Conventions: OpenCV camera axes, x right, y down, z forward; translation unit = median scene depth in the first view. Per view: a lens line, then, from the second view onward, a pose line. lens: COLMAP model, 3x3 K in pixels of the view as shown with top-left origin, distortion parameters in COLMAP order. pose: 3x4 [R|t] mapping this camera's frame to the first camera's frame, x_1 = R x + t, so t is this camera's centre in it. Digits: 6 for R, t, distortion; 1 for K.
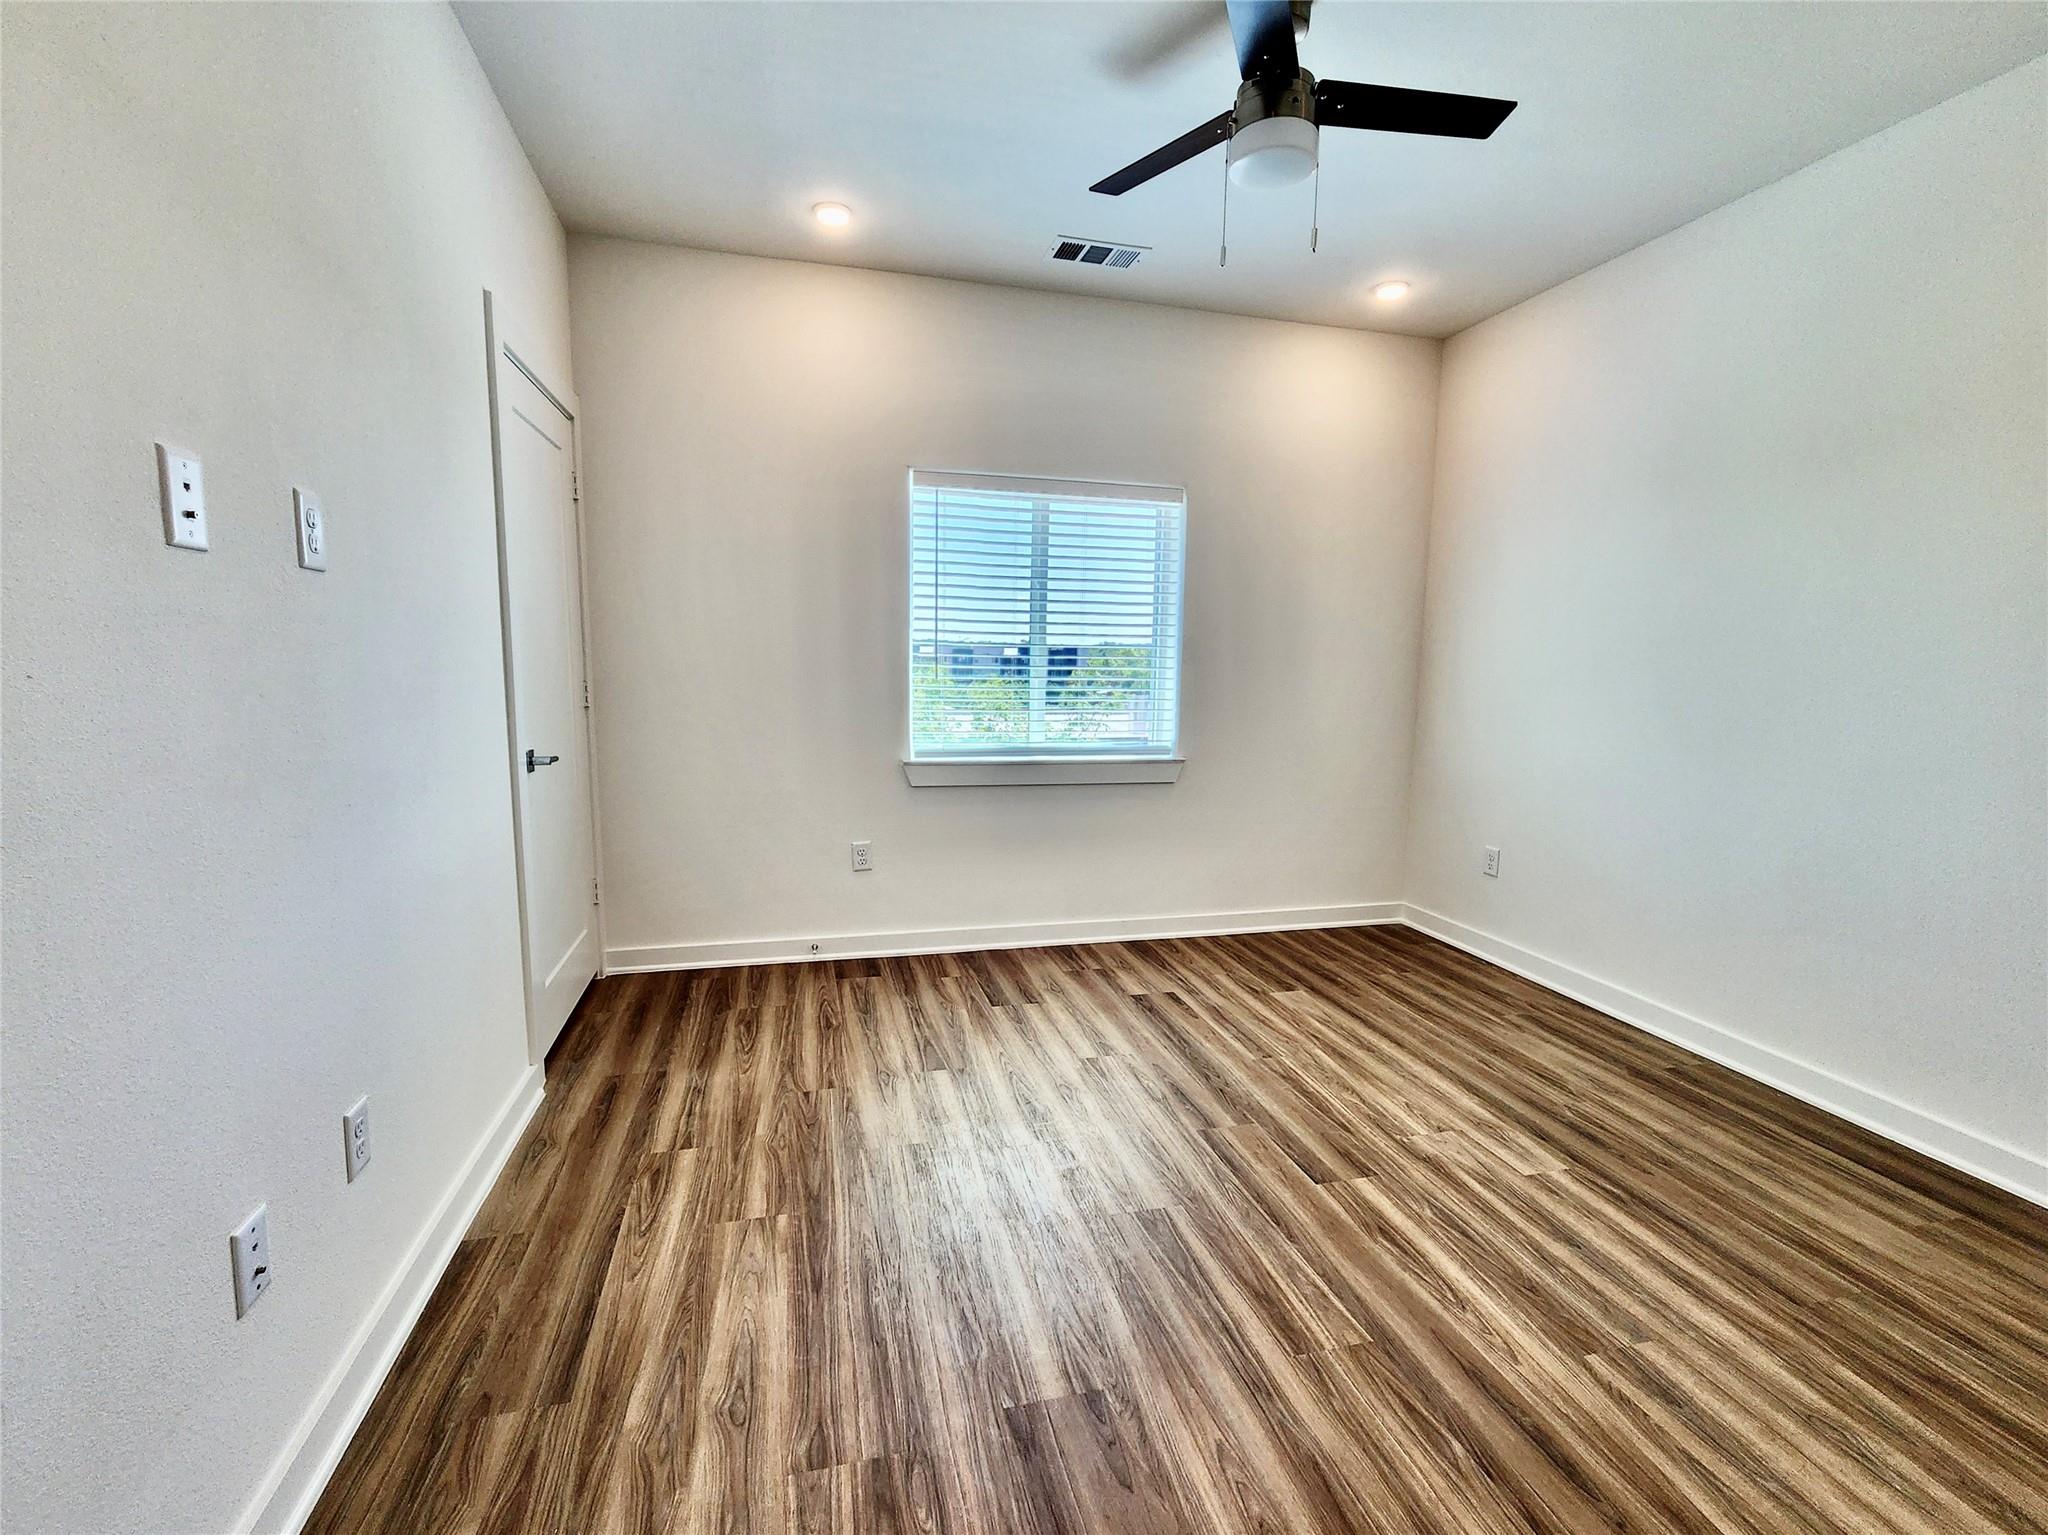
lens RADIAL K [[855.6, 0, 1033.7], [0, 855.6, 768.7], [0, 0, 1]] dist [0.003869, -0.002780]
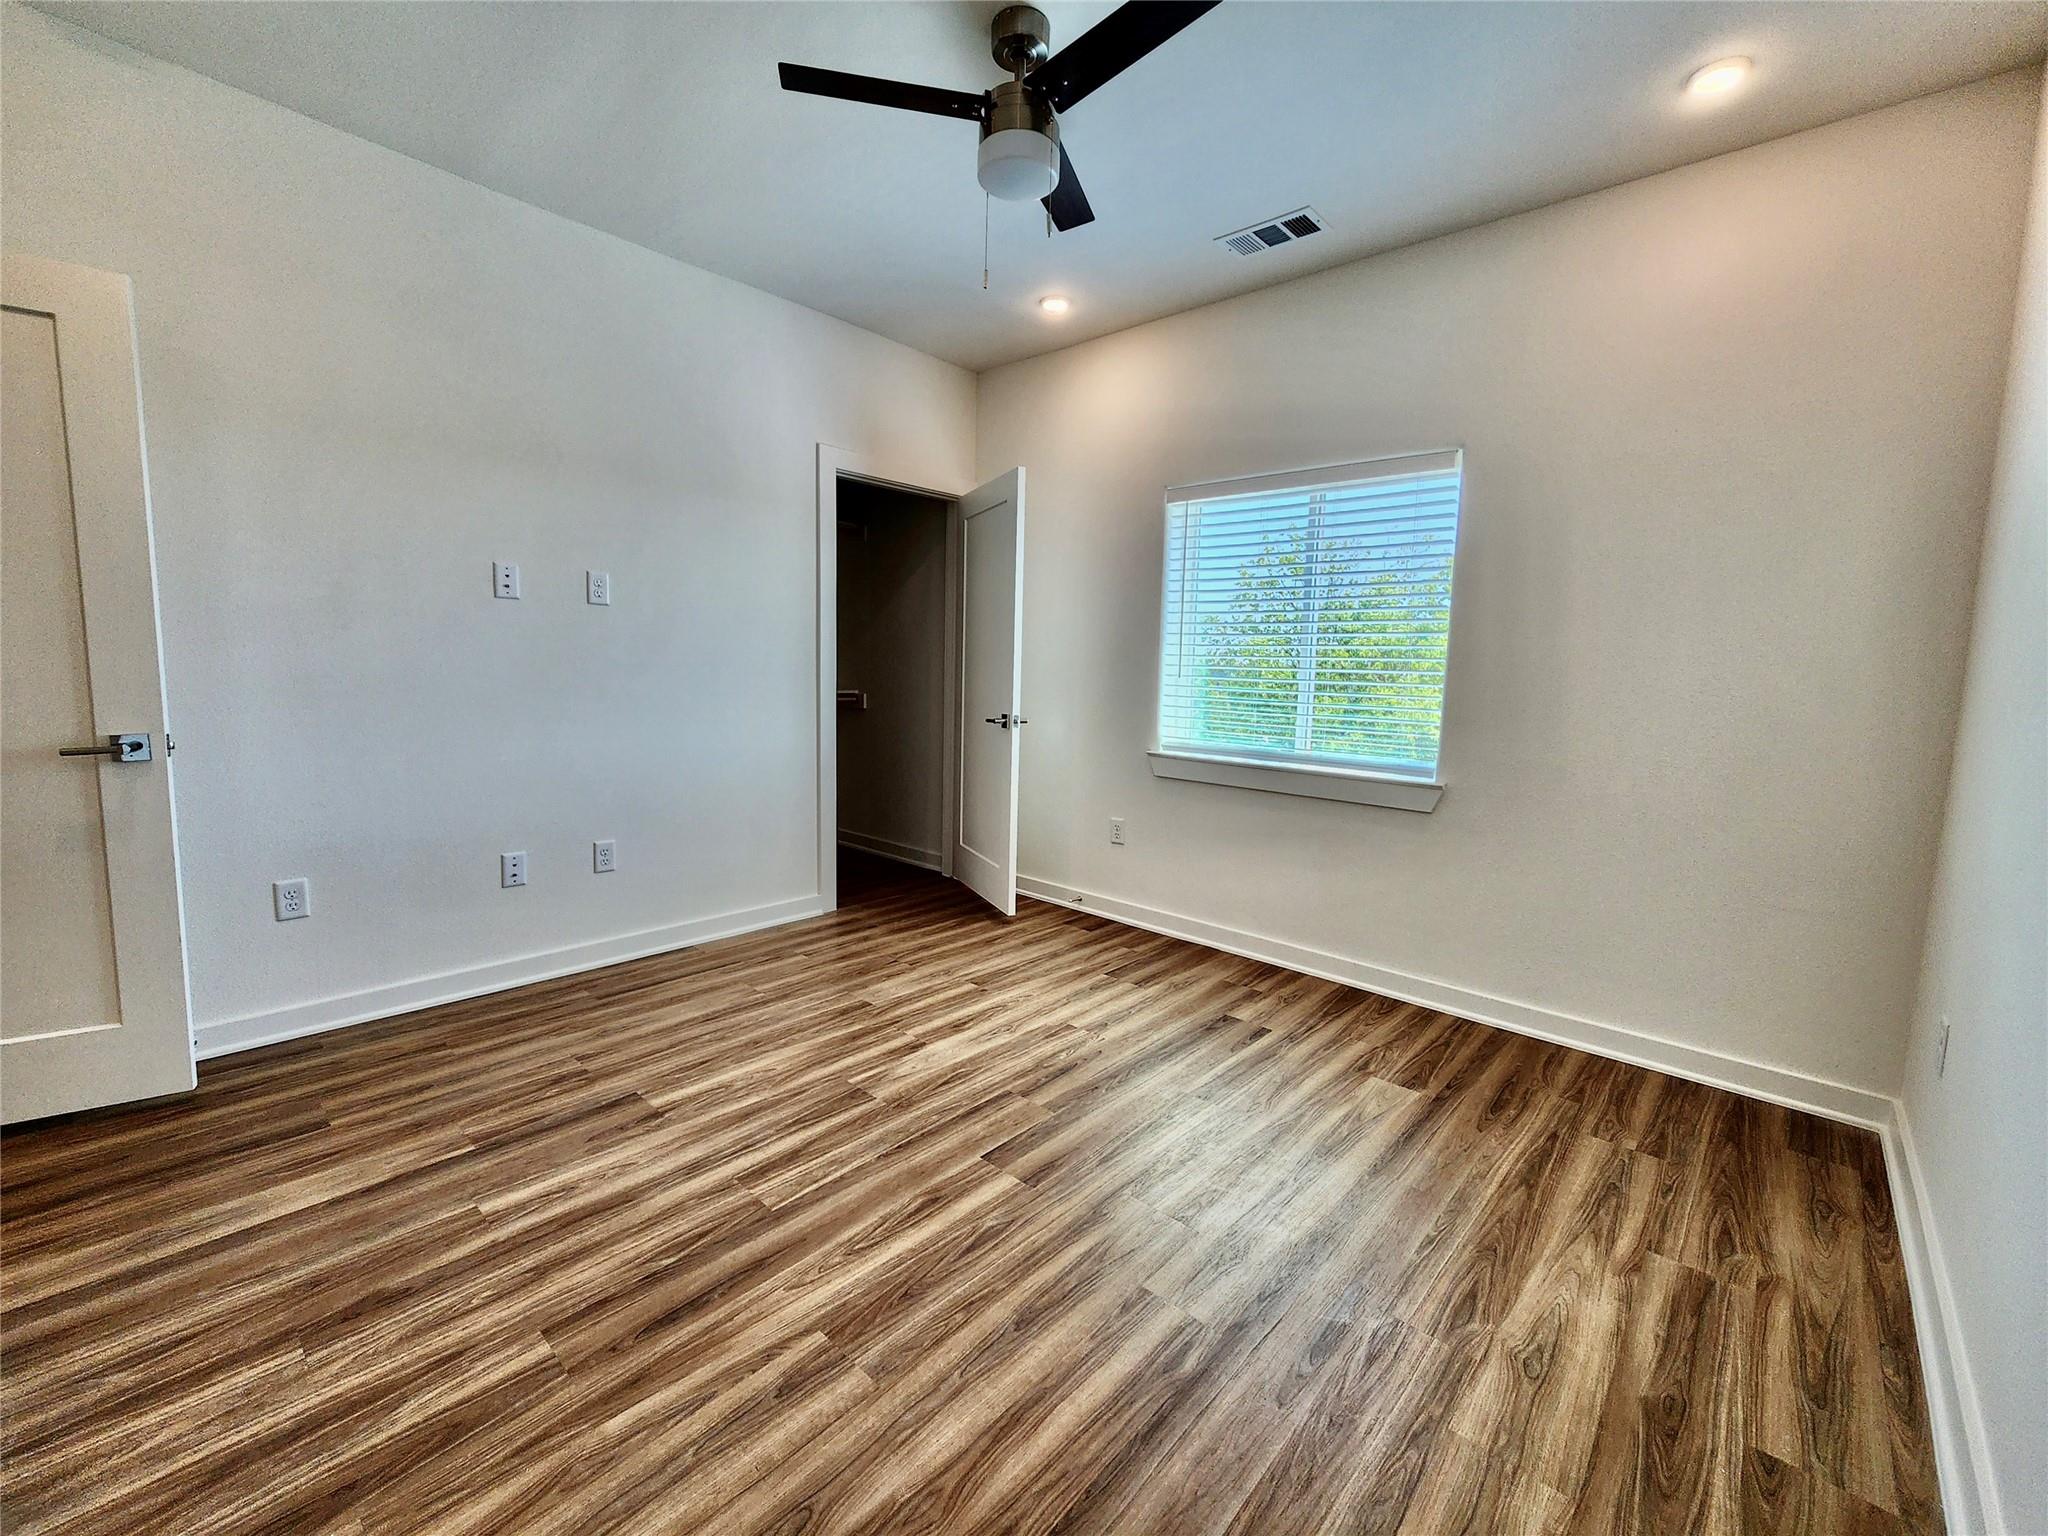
lens RADIAL K [[855.6, 0, 1066.0], [0, 855.6, 775.1], [0, 0, 1]] dist [0.003869, -0.002780]
pose [[0.565114, 0.104180, -0.818409, 0.756886], [-0.126304, 0.991226, 0.038965, -0.008954], [0.815287, 0.081348, 0.573314, 0.303008]]
